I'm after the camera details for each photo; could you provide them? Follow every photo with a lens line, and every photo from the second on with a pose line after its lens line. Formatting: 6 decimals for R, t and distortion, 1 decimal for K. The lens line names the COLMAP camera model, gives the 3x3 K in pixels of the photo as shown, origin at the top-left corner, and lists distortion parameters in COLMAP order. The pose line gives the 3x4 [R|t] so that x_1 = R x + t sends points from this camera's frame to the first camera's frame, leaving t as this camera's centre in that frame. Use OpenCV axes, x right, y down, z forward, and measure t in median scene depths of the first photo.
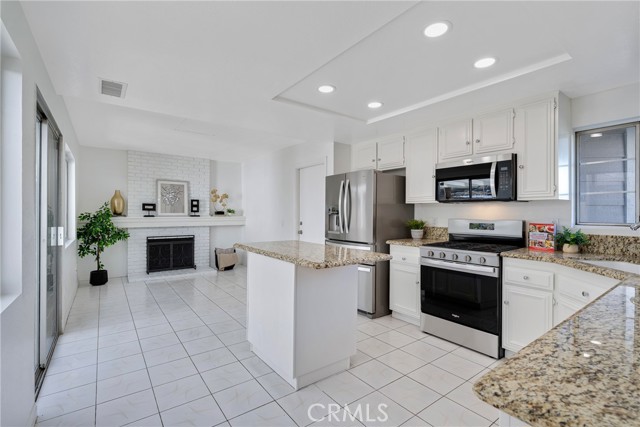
lens RADIAL K [[295.4, 0, 319.0], [0, 295.4, 212.2], [0, 0, 1]] dist [0.002223, -0.000115]
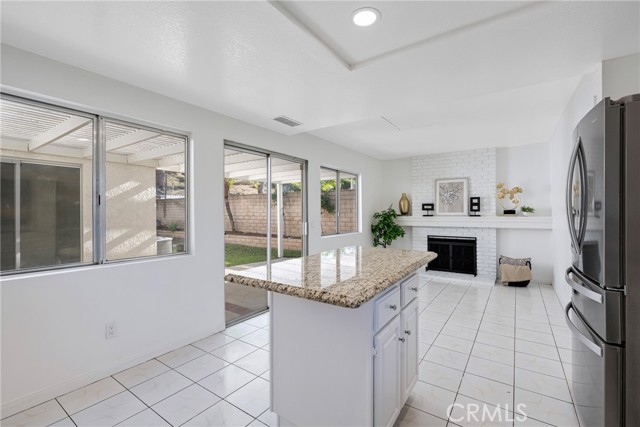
lens RADIAL K [[281.6, 0, 320.0], [0, 281.6, 213.5], [0, 0, 1]] dist [0.003364, 0.000006]
pose [[0.326882, -0.004345, -0.945055, 0.348640], [0.006355, 0.999977, -0.002400, 0.008245], [0.945044, -0.005221, 0.326902, 0.452597]]
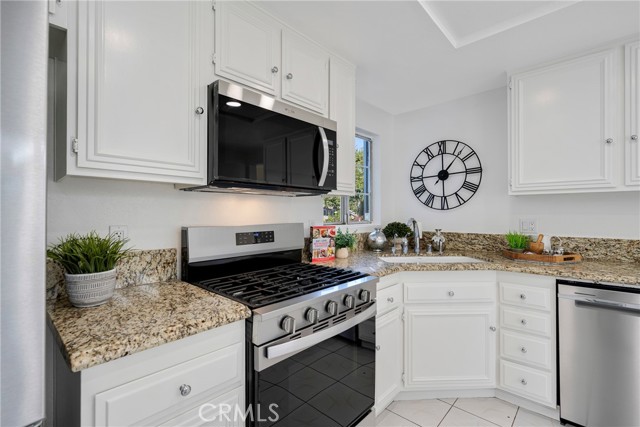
lens RADIAL K [[292.5, 0, 319.1], [0, 292.5, 211.3], [0, 0, 1]] dist [0.002789, 0.000075]
pose [[-0.190891, 0.005231, 0.981597, 0.008138], [0.001492, 0.999986, -0.005039, 0.002628], [-0.981610, 0.000502, -0.190896, 0.768203]]
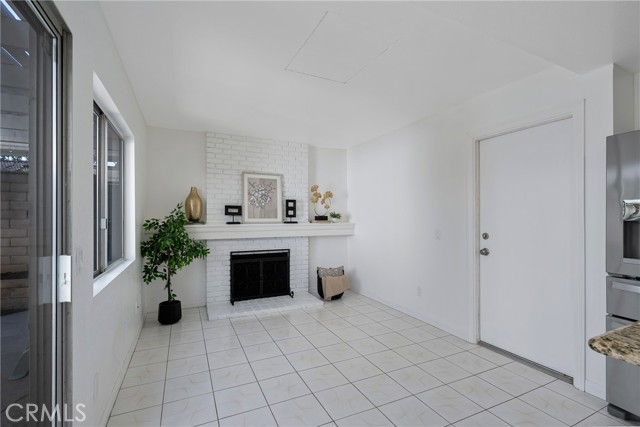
lens RADIAL K [[289.9, 0, 319.6], [0, 289.9, 214.6], [0, 0, 1]] dist [-0.002772, -0.000329]
pose [[0.981456, -0.007145, -0.191556, -0.339282], [0.005764, 0.999953, -0.007762, -0.000876], [0.191602, 0.006514, 0.981451, 0.505304]]
